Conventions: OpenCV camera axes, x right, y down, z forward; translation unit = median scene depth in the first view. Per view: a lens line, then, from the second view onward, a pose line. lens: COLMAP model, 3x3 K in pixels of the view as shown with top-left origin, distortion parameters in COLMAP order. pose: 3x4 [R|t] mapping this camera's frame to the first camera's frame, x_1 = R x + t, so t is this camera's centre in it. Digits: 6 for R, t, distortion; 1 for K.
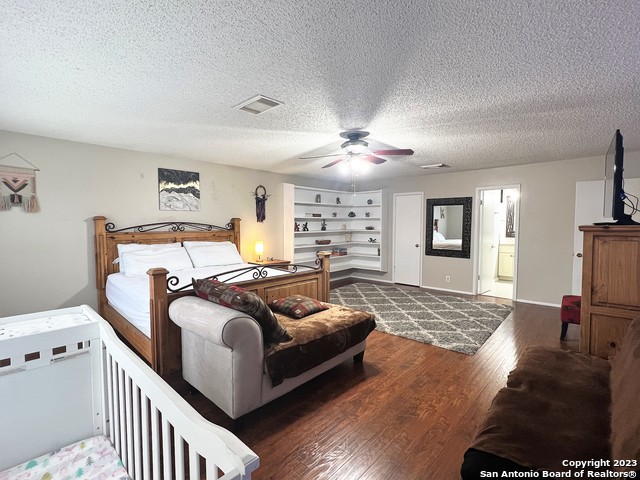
lens RADIAL K [[305.5, 0, 320.0], [0, 305.5, 240.0], [0, 0, 1]] dist [-0.000663, 0.000328]
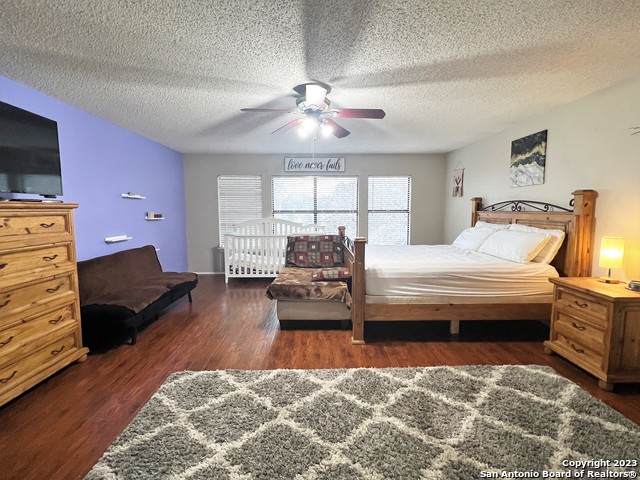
lens RADIAL K [[305.5, 0, 320.0], [0, 305.5, 240.0], [0, 0, 1]] dist [-0.000663, 0.000328]
pose [[-0.719114, 0.074952, -0.690838, 0.476899], [-0.032684, 0.989417, 0.141368, -0.048124], [0.694123, 0.124239, -0.709055, 1.140508]]
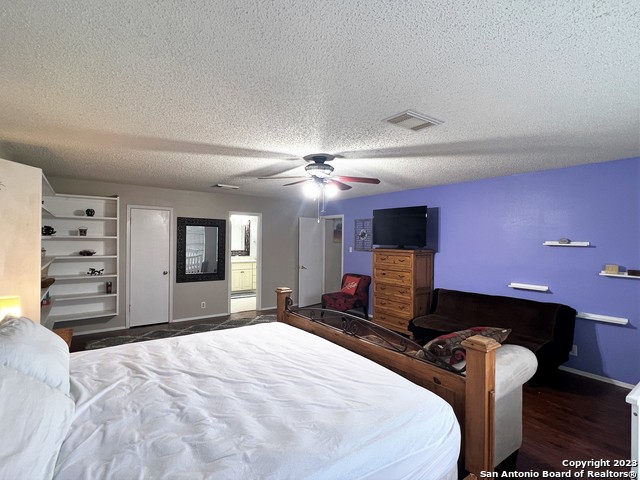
lens RADIAL K [[323.2, 0, 319.3], [0, 323.2, 240.5], [0, 0, 1]] dist [-0.000129, -0.000166]
pose [[0.185888, 0.001807, 0.982569, -0.606352], [0.043008, 0.999025, -0.009973, -0.055504], [-0.981629, 0.044112, 0.185629, 0.579959]]
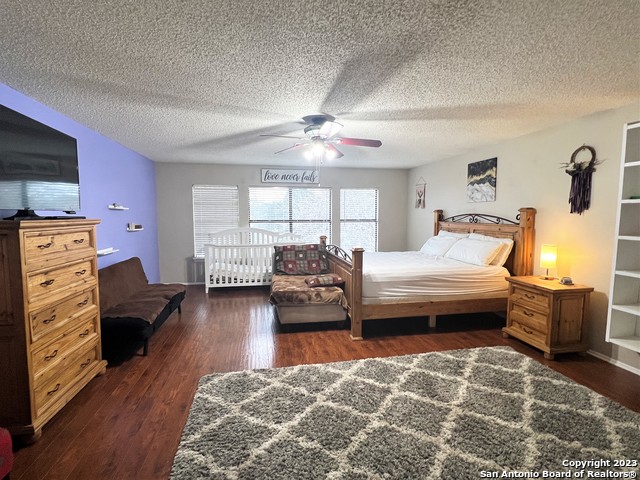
lens RADIAL K [[313.7, 0, 320.3], [0, 313.7, 241.0], [0, 0, 1]] dist [0.000372, -0.000145]
pose [[-0.589316, 0.072354, -0.804656, 0.626002], [-0.041827, 0.991913, 0.119825, -0.066677], [0.806819, 0.104272, -0.581524, 1.112456]]
